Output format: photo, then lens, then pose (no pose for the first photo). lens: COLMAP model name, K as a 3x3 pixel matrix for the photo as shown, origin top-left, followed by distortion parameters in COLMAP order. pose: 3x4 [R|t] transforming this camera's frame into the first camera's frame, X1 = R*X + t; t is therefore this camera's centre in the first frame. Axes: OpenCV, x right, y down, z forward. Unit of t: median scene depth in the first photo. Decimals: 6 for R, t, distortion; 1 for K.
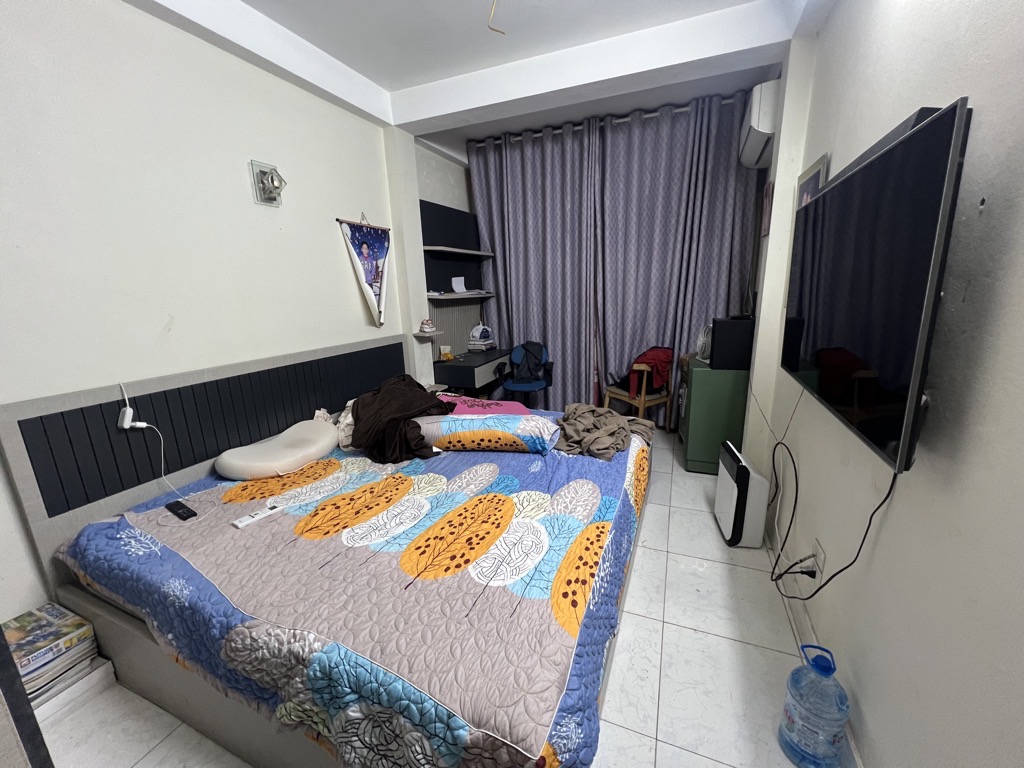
lens RADIAL K [[407.9, 0, 517.1], [0, 407.9, 383.2], [0, 0, 1]] dist [0.003525, 0.000672]
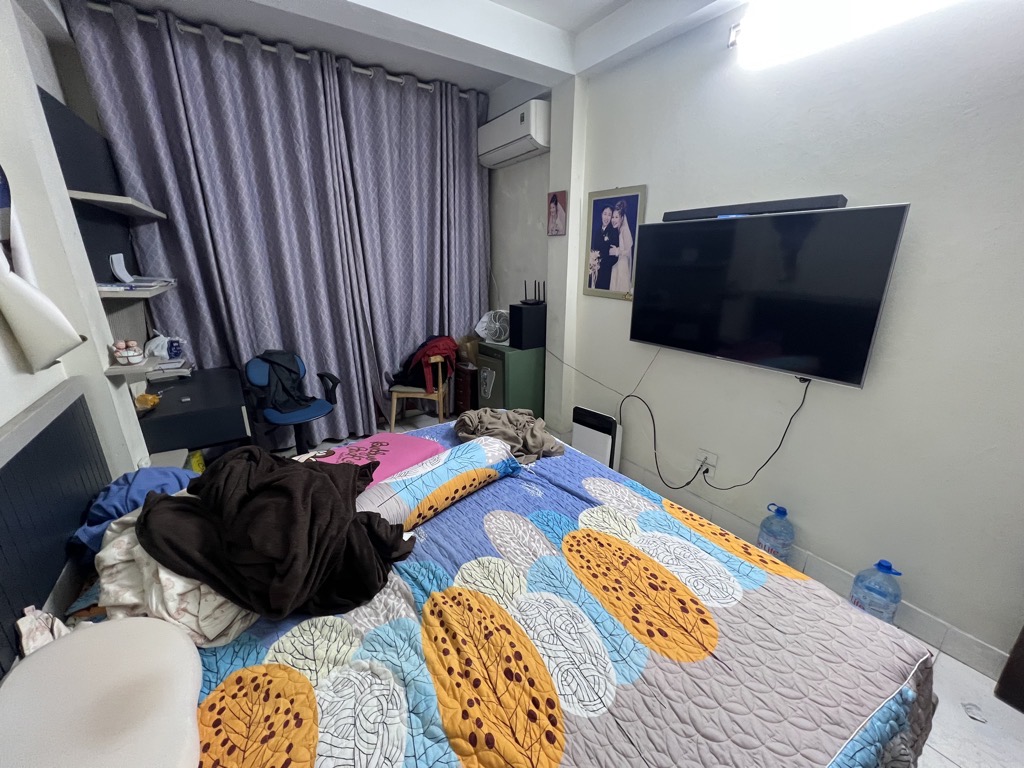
lens RADIAL K [[407.9, 0, 519.8], [0, 407.9, 382.8], [0, 0, 1]] dist [0.003525, 0.000672]
pose [[0.551400, -0.219617, 0.804814, -0.445837], [0.174843, 0.973723, 0.145919, -0.109354], [-0.815713, 0.060257, 0.575310, 0.356870]]
